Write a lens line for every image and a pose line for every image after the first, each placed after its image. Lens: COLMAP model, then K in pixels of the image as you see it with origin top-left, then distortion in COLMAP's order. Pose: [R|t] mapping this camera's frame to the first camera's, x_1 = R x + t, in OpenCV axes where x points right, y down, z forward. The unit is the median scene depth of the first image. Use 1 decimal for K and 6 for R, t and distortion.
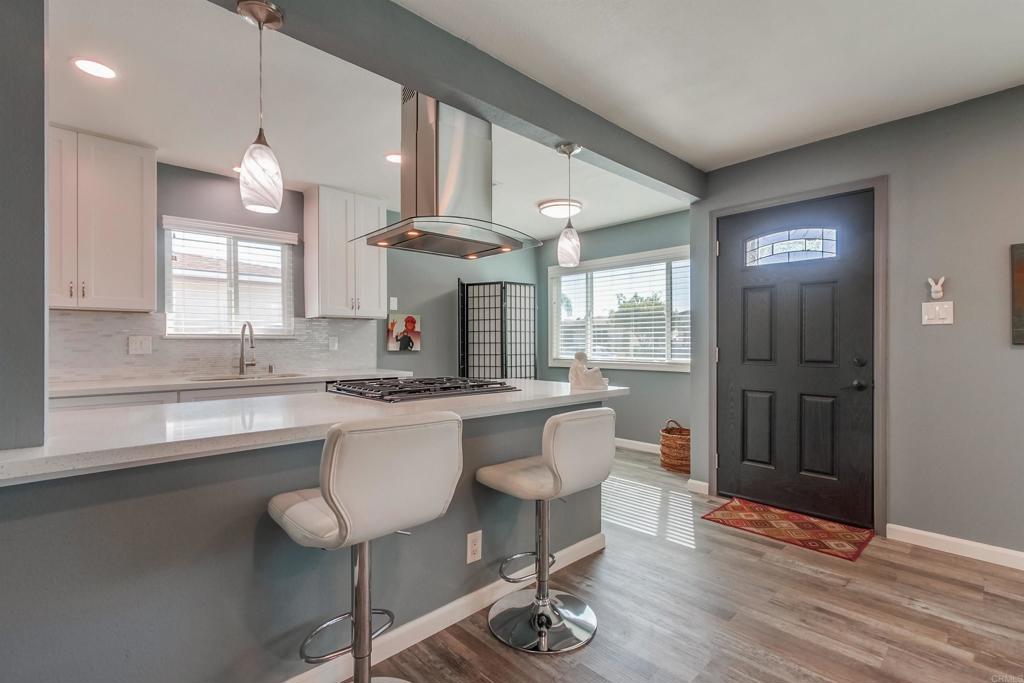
lens RADIAL K [[473.4, 0, 504.2], [0, 473.4, 341.5], [0, 0, 1]] dist [0.009979, 0.001026]
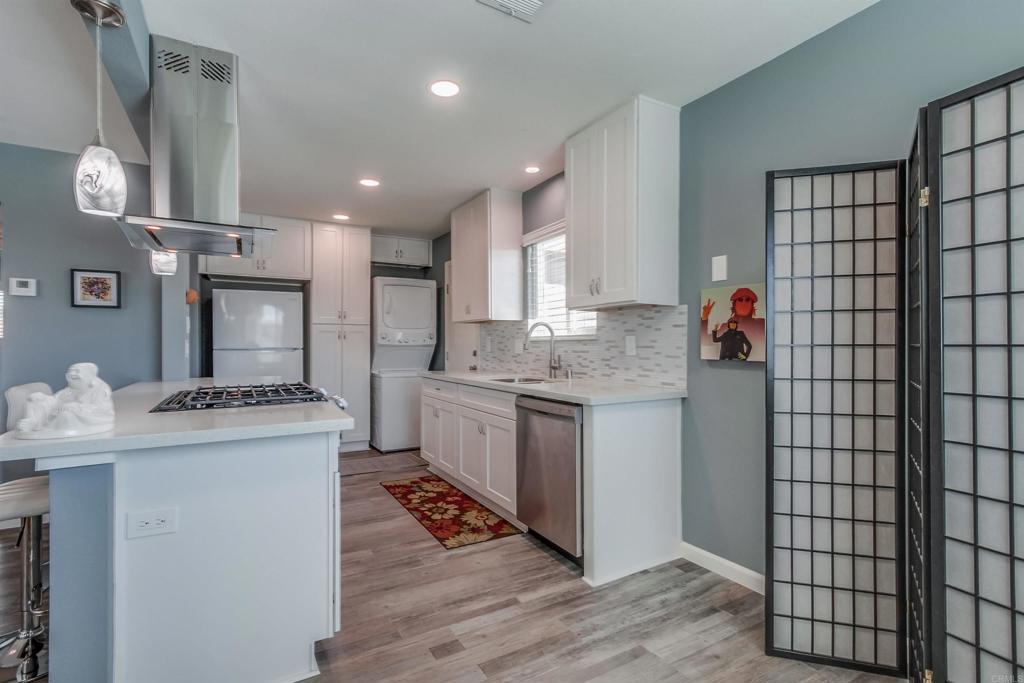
lens RADIAL K [[473.4, 0, 524.1], [0, 473.4, 344.6], [0, 0, 1]] dist [0.009979, 0.001026]
pose [[-0.227519, 0.003312, -0.973768, 0.374628], [0.005620, 0.999982, 0.002088, 0.000914], [0.973757, -0.004998, -0.227534, 1.057524]]
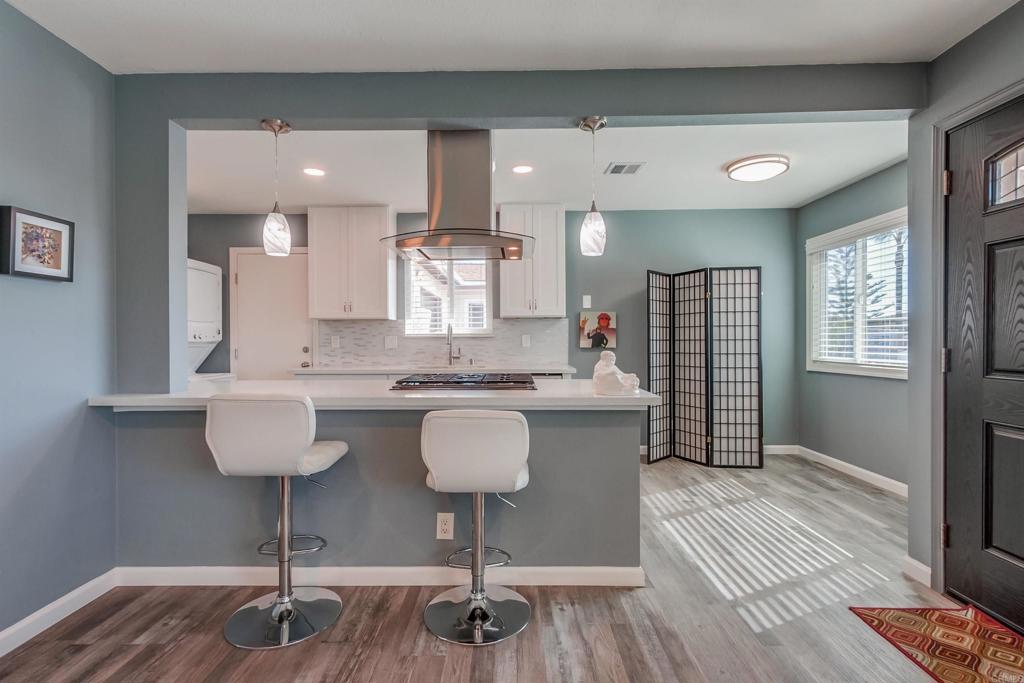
lens RADIAL K [[473.4, 0, 510.9], [0, 473.4, 343.8], [0, 0, 1]] dist [0.009979, 0.001026]
pose [[0.721664, 0.004657, -0.692228, 0.419413], [0.004663, 0.999922, 0.011588, -0.001691], [0.692228, -0.011591, 0.721586, 0.163990]]
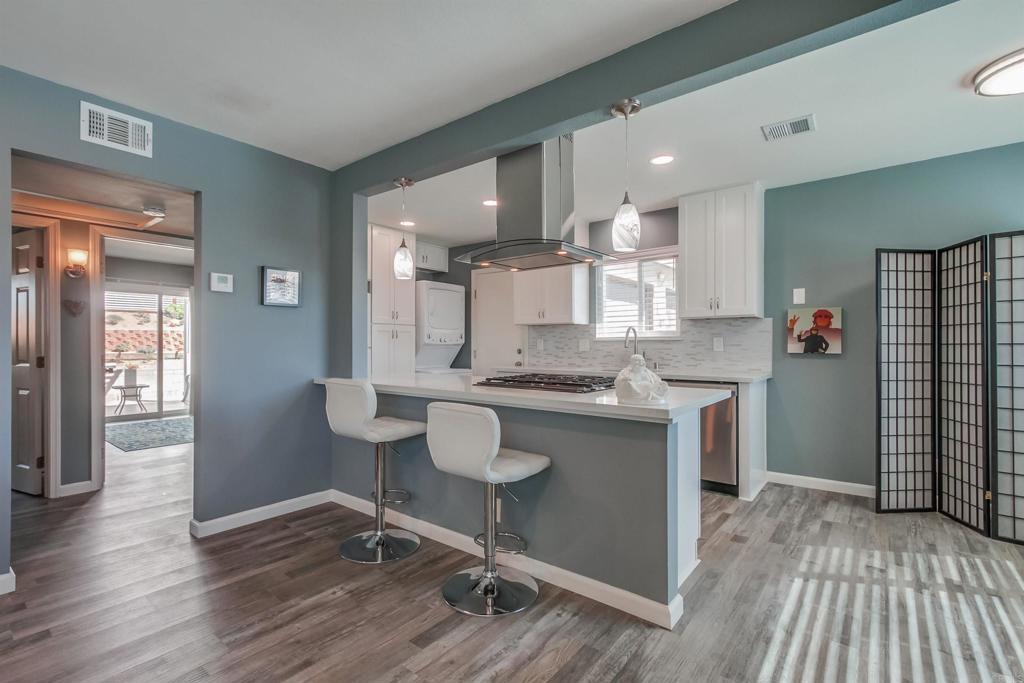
lens RADIAL K [[473.4, 0, 516.6], [0, 473.4, 344.2], [0, 0, 1]] dist [0.009979, 0.001026]
pose [[0.148983, 0.001530, -0.988839, 0.599954], [0.003148, 0.999993, 0.002022, 0.000965], [0.988835, -0.003415, 0.148977, 0.449087]]
